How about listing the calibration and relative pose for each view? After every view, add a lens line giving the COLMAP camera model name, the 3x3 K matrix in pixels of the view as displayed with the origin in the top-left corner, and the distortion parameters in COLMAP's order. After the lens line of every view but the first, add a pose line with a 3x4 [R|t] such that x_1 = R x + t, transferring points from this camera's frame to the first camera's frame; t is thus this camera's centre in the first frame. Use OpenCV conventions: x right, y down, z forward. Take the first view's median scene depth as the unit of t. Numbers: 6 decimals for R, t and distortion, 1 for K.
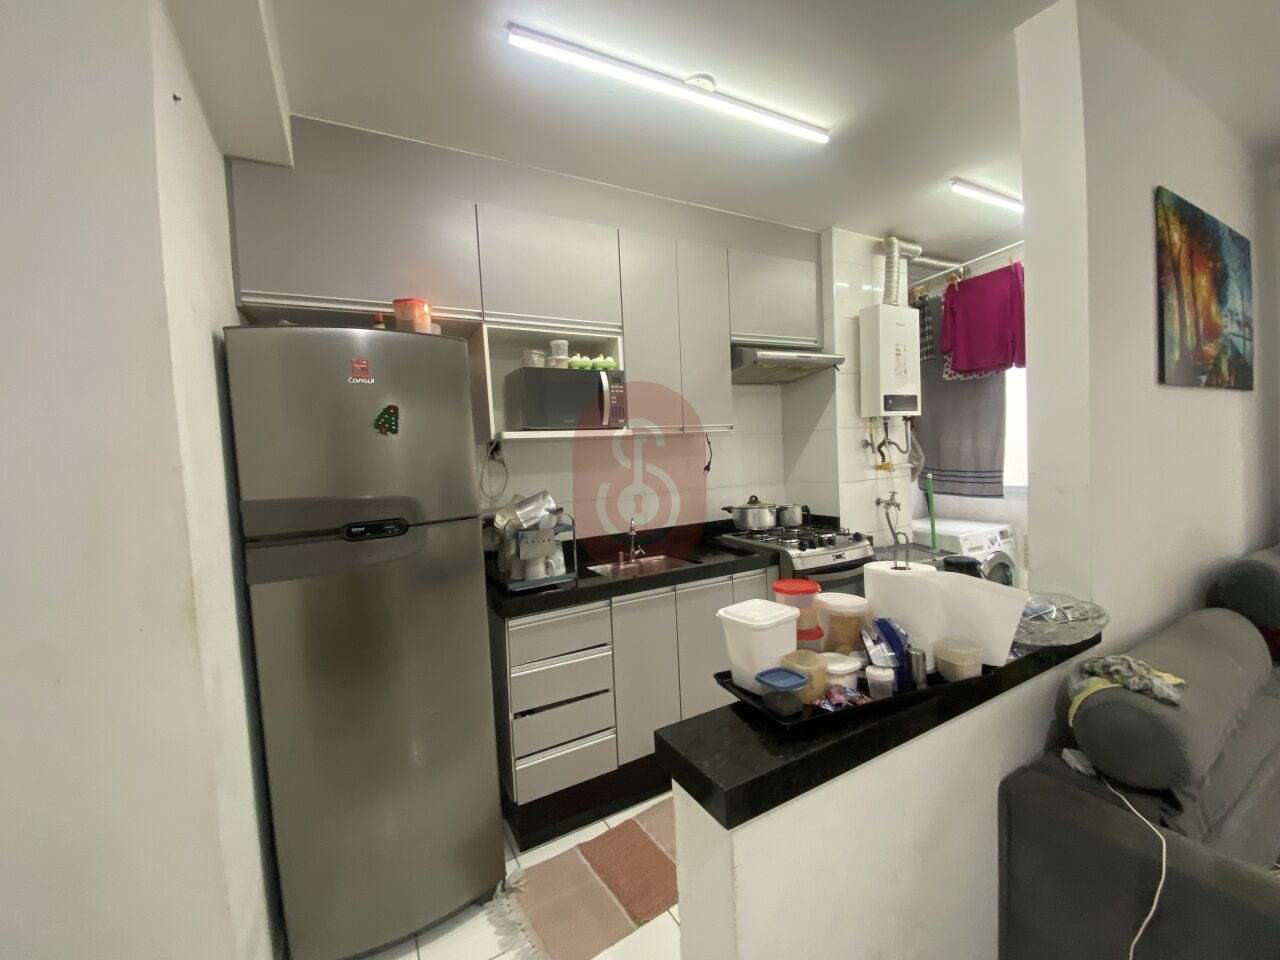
lens RADIAL K [[513.2, 0, 640.0], [0, 513.2, 480.0], [0, 0, 1]] dist [0.026591, -0.022421]
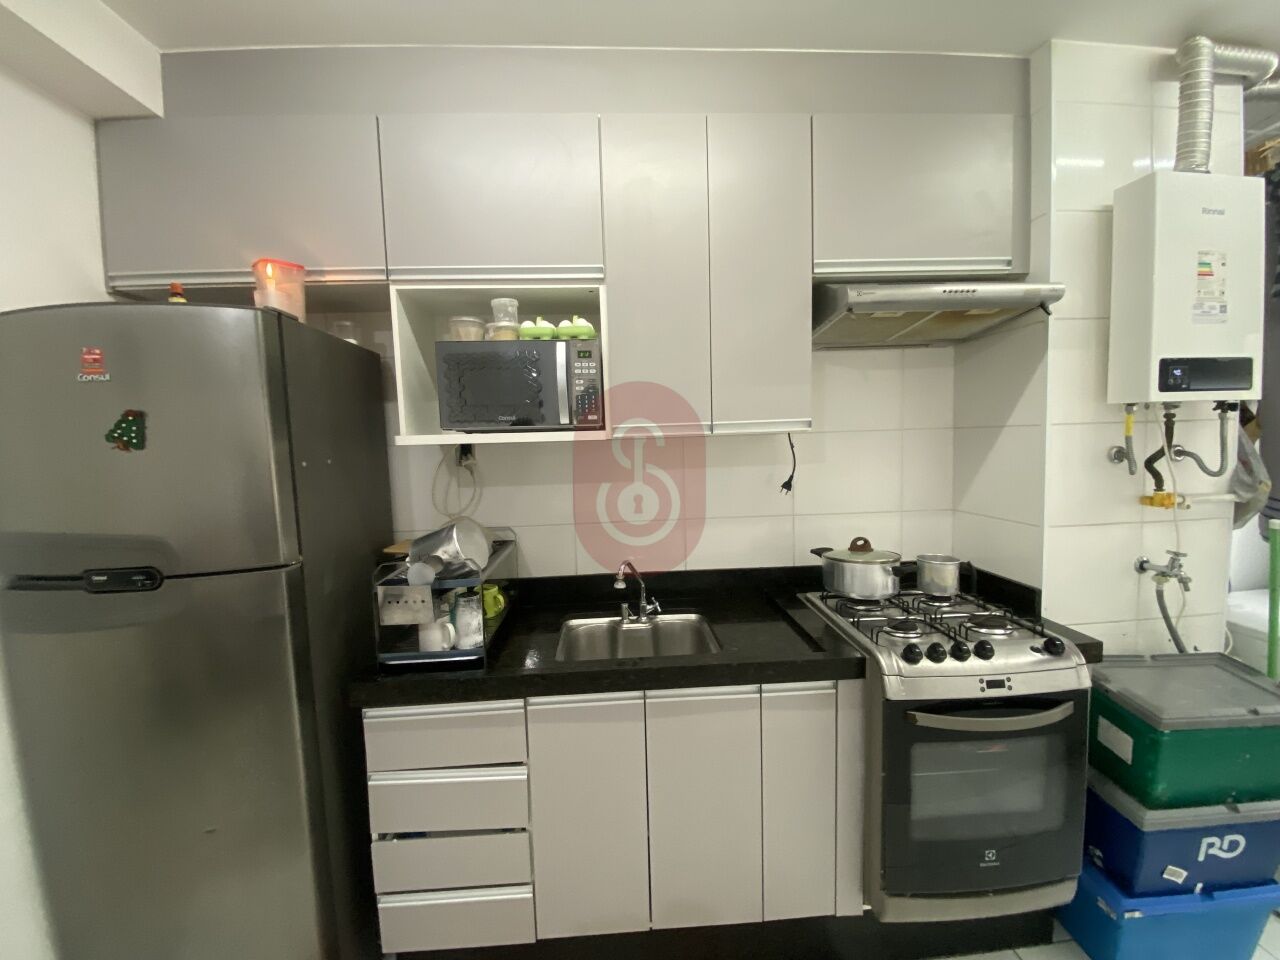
lens RADIAL K [[517.5, 0, 637.2], [0, 517.5, 478.6], [0, 0, 1]] dist [0.011819, -0.016879]
pose [[0.903516, 0.055686, -0.424921, 0.259801], [-0.036411, 0.997912, 0.053355, -0.065157], [0.427004, -0.032736, 0.903657, 0.376686]]
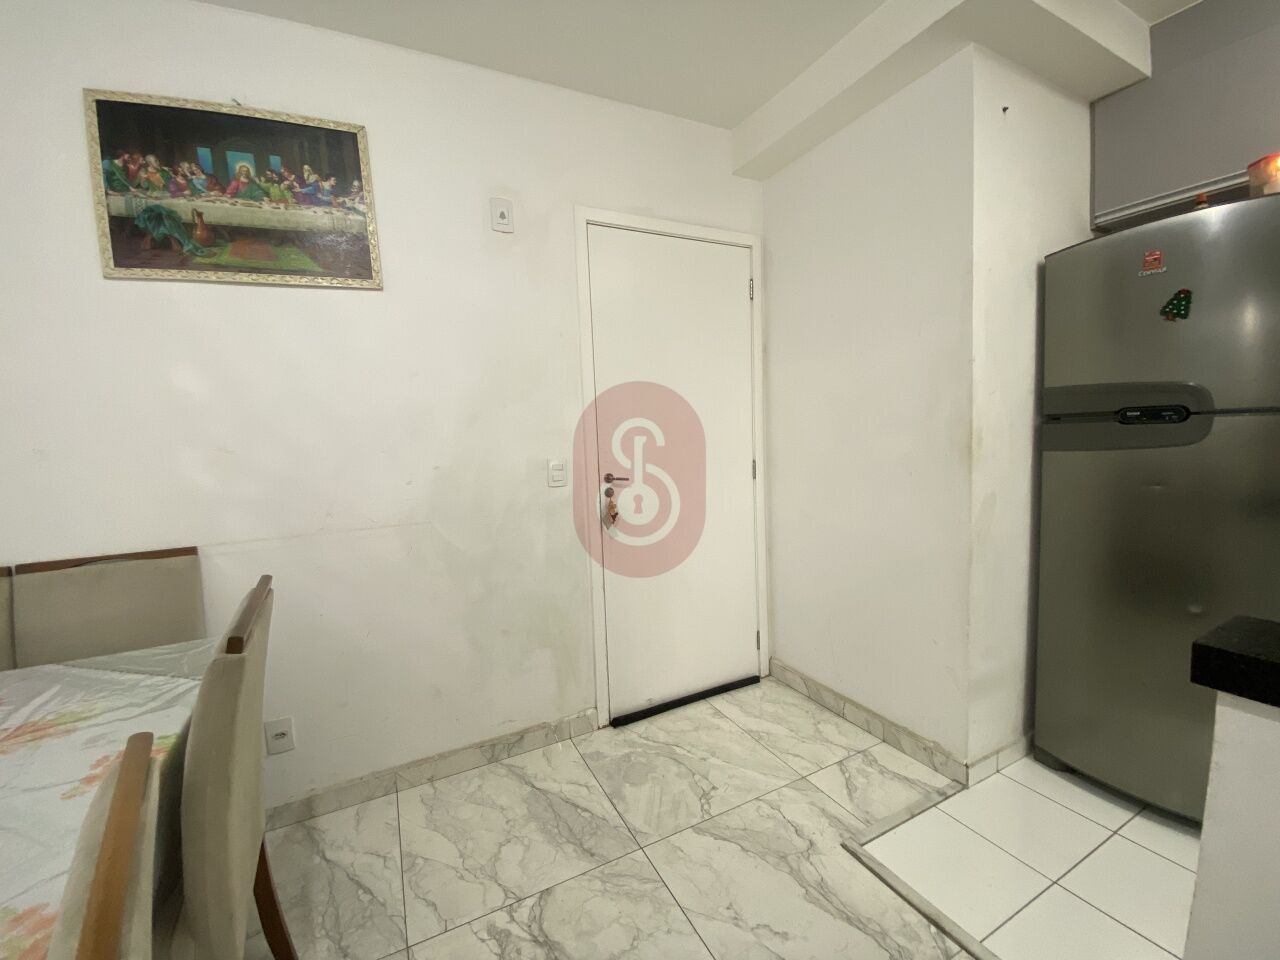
lens RADIAL K [[517.5, 0, 637.2], [0, 517.5, 478.6], [0, 0, 1]] dist [0.011819, -0.016879]
pose [[-0.030205, 0.141192, -0.989521, 0.327963], [-0.007720, 0.989911, 0.141483, 0.048064], [0.999514, 0.011913, -0.028810, -0.007002]]
